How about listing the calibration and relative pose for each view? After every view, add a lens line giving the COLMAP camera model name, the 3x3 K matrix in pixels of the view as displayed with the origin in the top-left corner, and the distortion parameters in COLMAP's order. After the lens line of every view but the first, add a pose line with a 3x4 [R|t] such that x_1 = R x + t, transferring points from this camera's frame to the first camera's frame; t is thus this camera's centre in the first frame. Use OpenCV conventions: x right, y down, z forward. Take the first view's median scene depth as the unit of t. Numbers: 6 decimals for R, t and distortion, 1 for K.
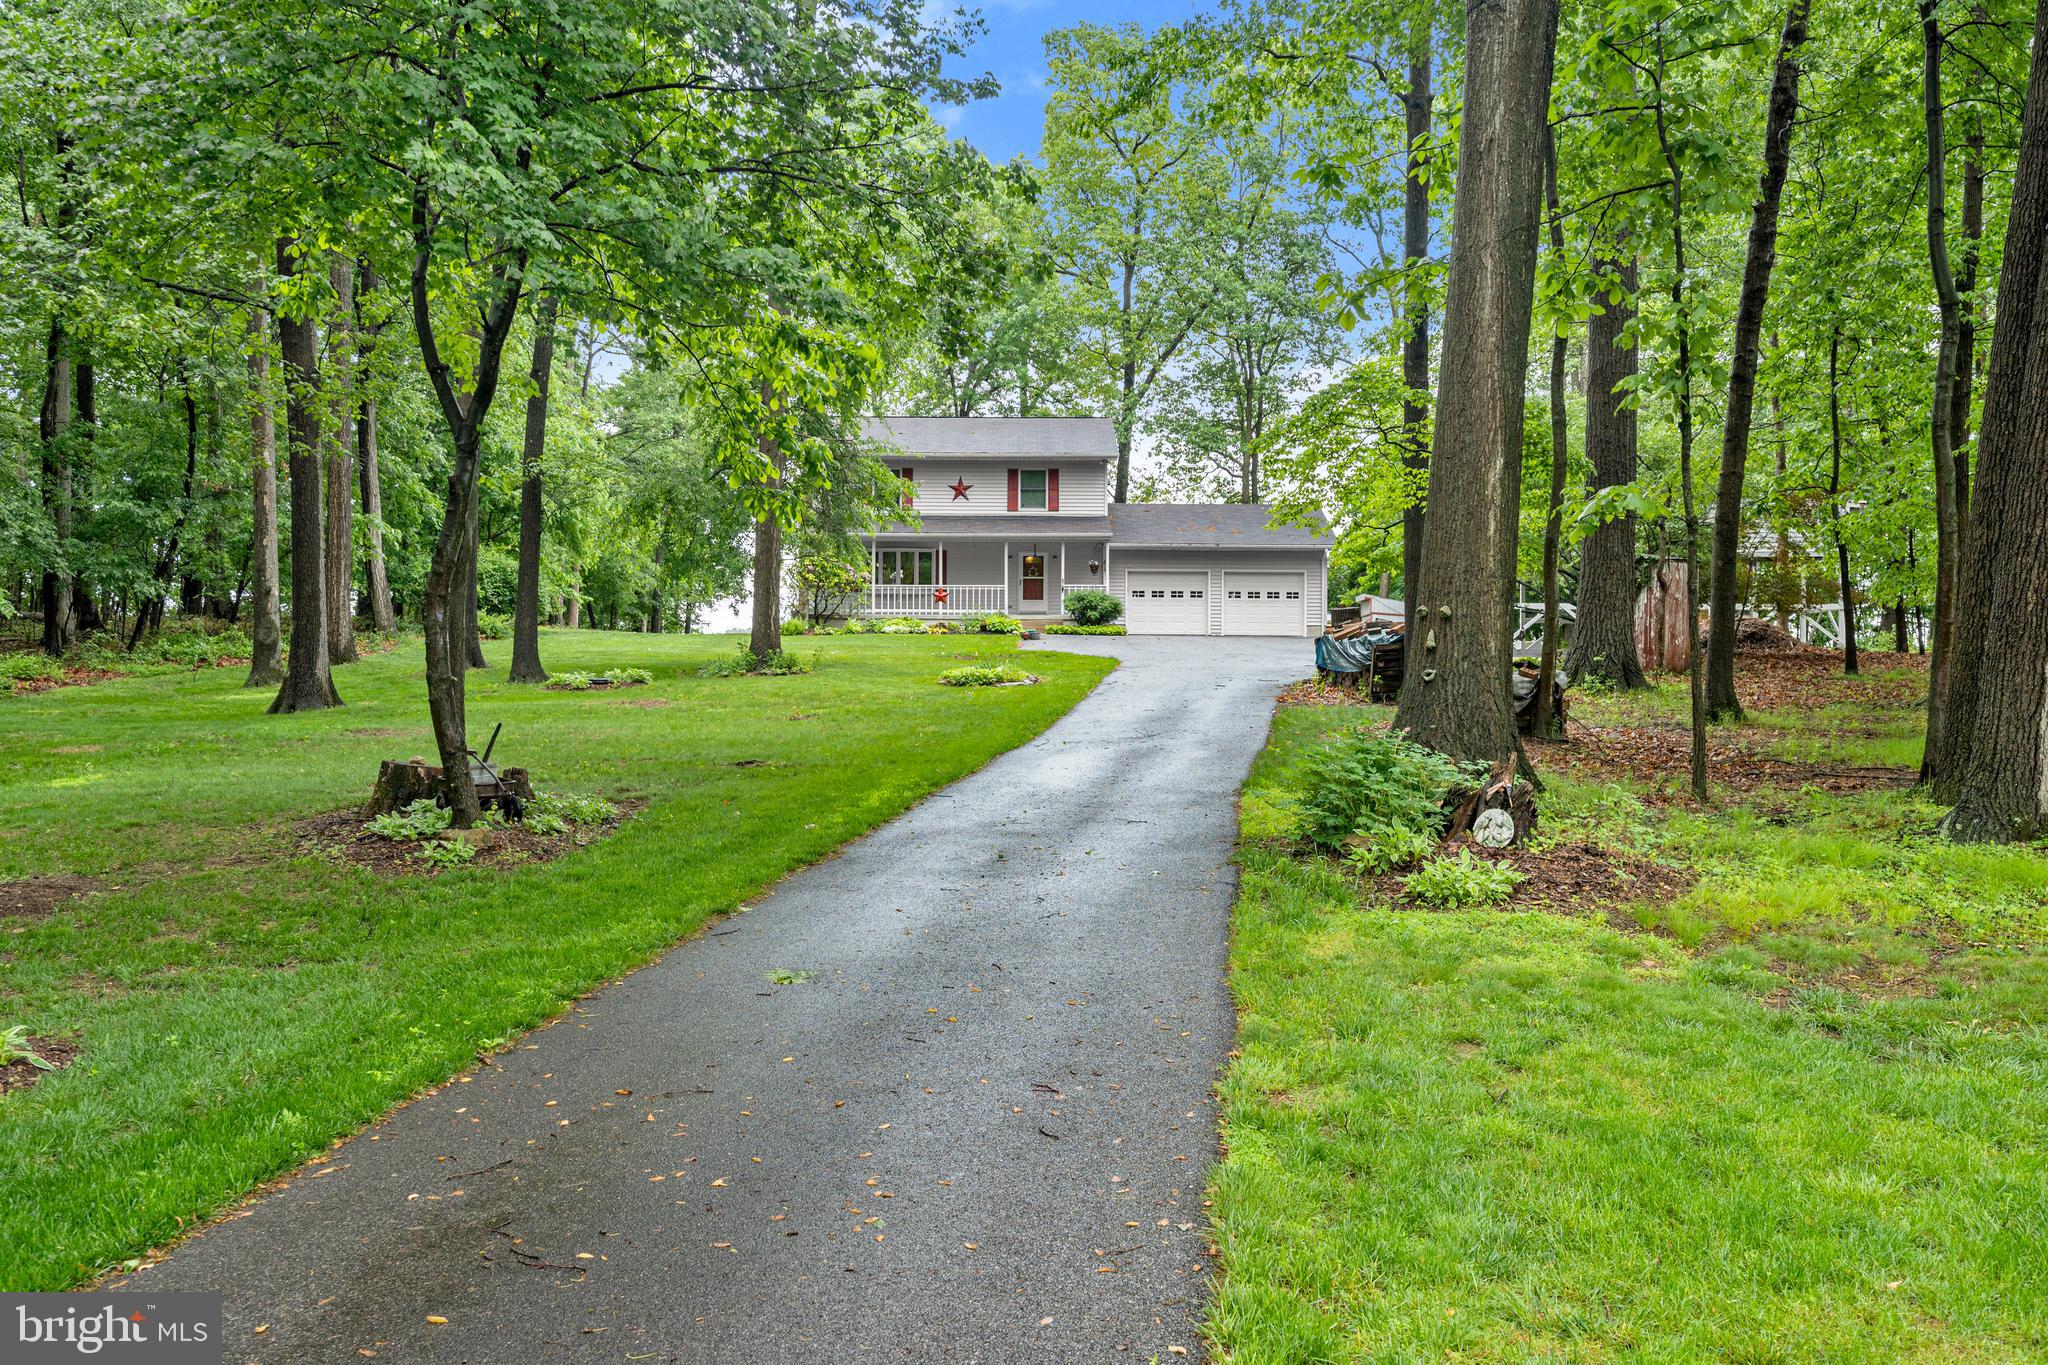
lens RADIAL K [[1744.5, 0, 1031.9], [0, 1744.5, 687.9], [0, 0, 1]] dist [-0.001587, -0.000058]
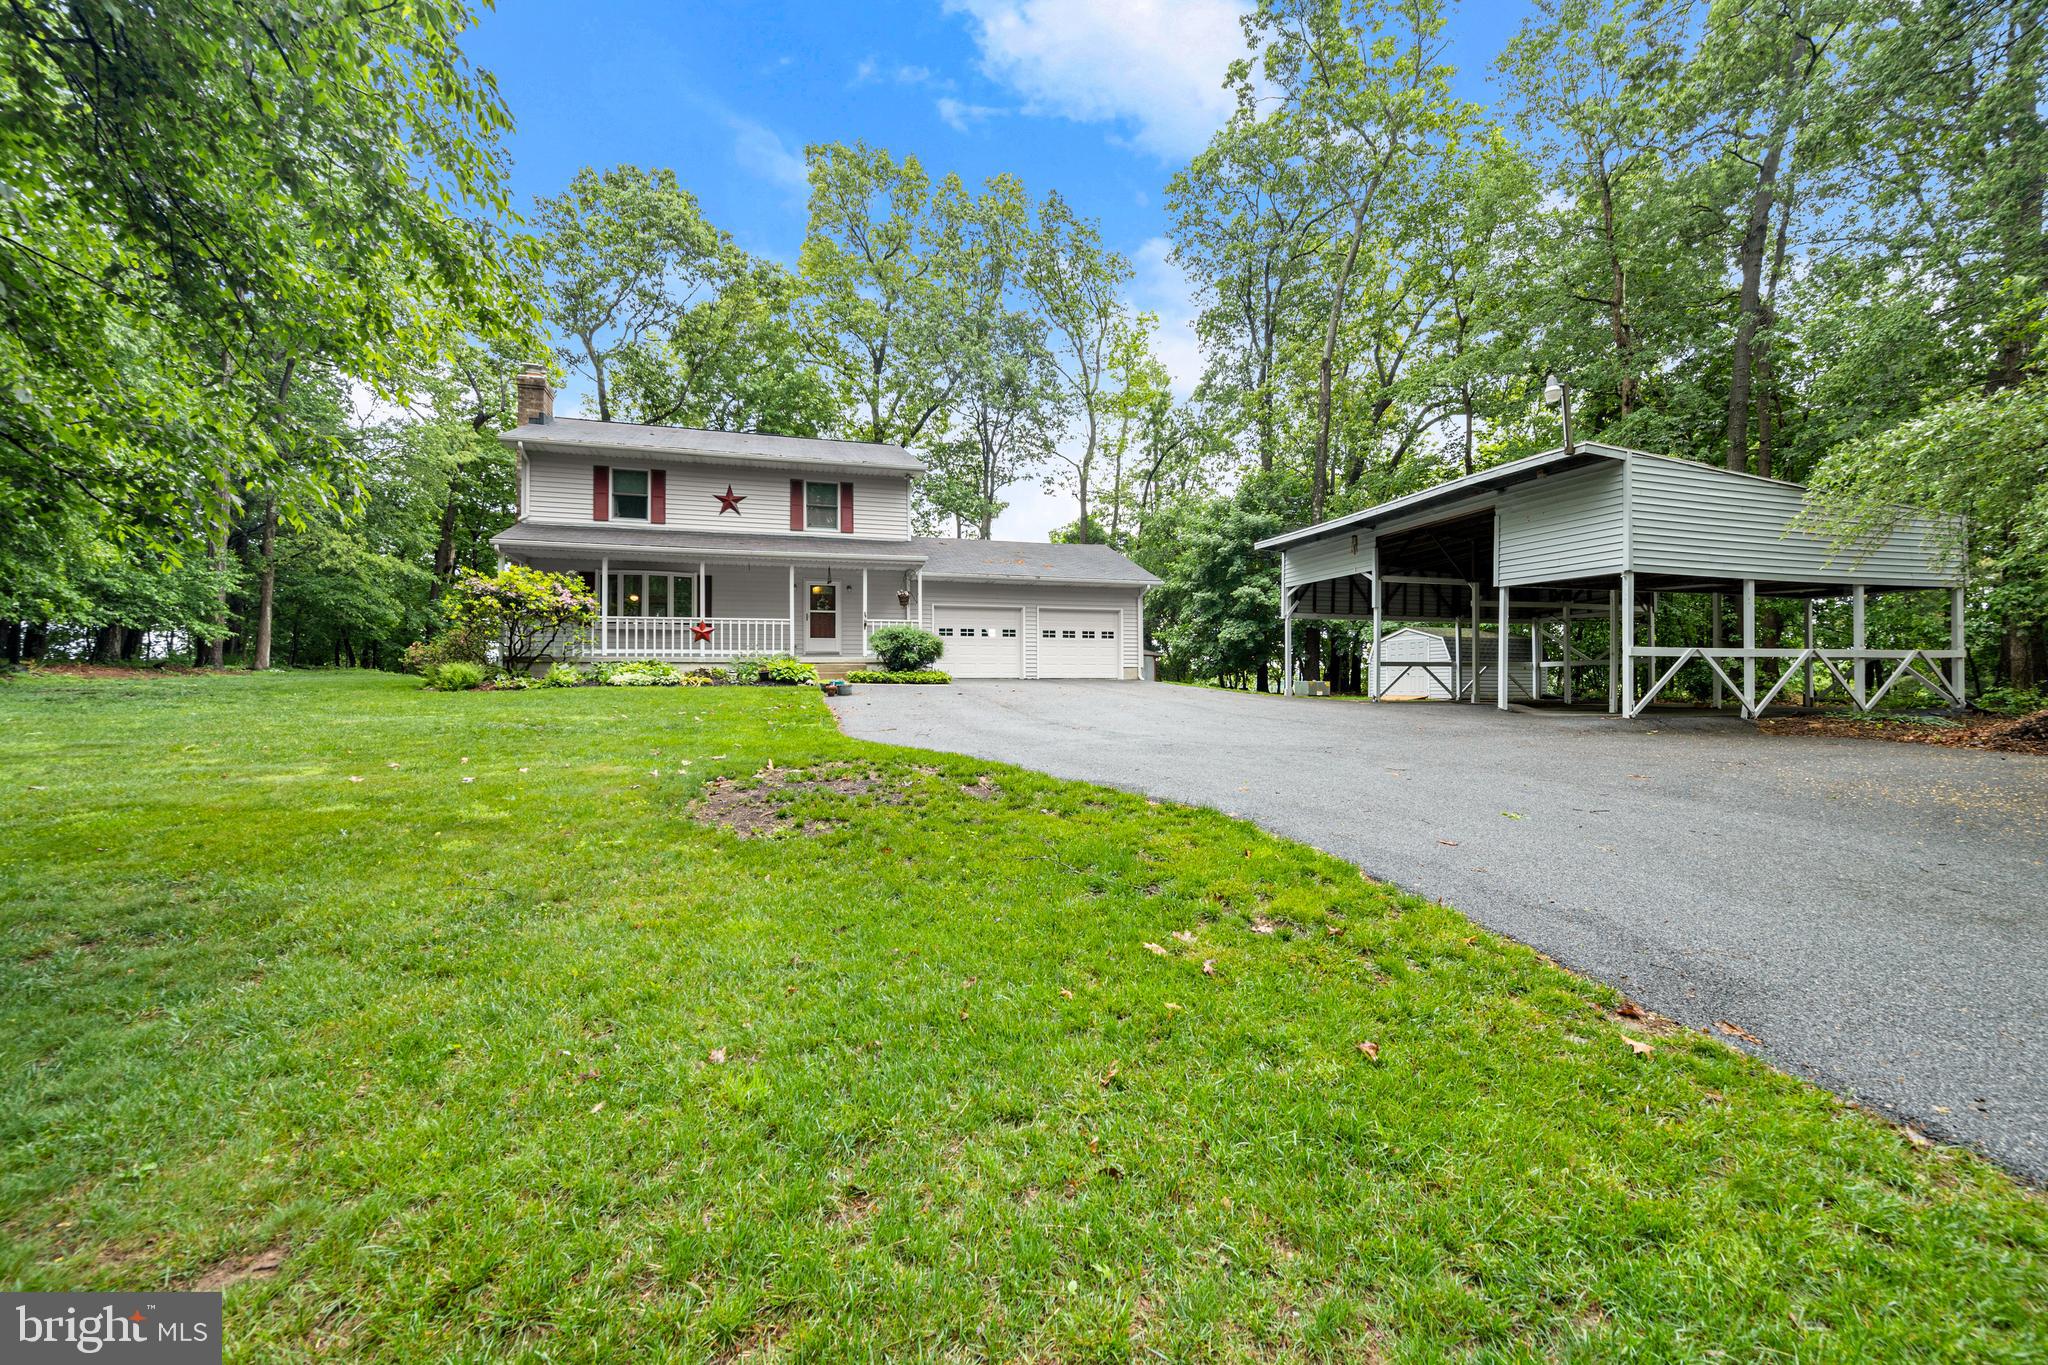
lens RADIAL K [[795.3, 0, 1015.6], [0, 795.3, 675.2], [0, 0, 1]] dist [-0.002542, -0.000239]
pose [[0.955013, -0.007134, 0.296477, -0.024510], [0.008717, 0.999954, -0.004018, -0.030617], [-0.296435, 0.006422, 0.955032, 0.615692]]
